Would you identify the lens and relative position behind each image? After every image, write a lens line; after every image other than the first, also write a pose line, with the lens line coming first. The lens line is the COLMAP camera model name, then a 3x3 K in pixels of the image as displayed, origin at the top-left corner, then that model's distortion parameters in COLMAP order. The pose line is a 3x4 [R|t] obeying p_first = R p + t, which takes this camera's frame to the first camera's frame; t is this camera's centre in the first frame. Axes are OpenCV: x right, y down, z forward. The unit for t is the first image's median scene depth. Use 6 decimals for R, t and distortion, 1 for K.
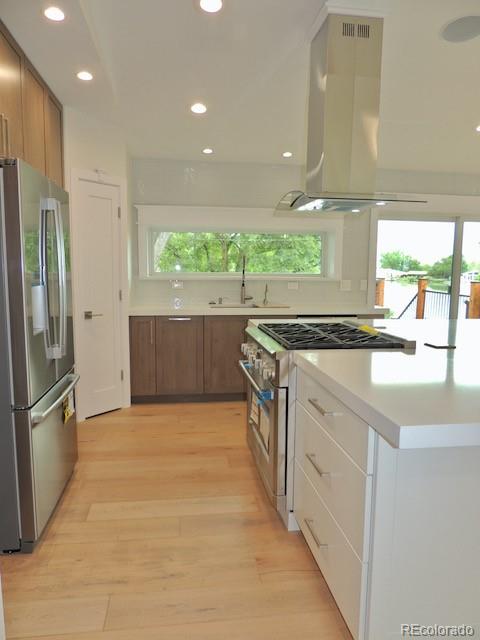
lens RADIAL K [[454.6, 0, 240.0], [0, 454.6, 320.0], [0, 0, 1]] dist [-0.019162, 0.000694]
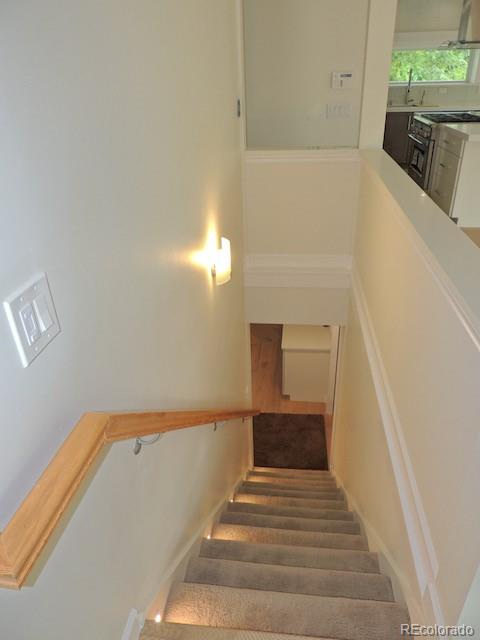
lens RADIAL K [[454.6, 0, 240.0], [0, 454.6, 320.0], [0, 0, 1]] dist [-0.019162, 0.000694]
pose [[0.964777, 0.086783, -0.248342, -0.108633], [0.015106, 0.924187, 0.381642, 0.054323], [0.262635, -0.371951, 0.890323, -0.892182]]
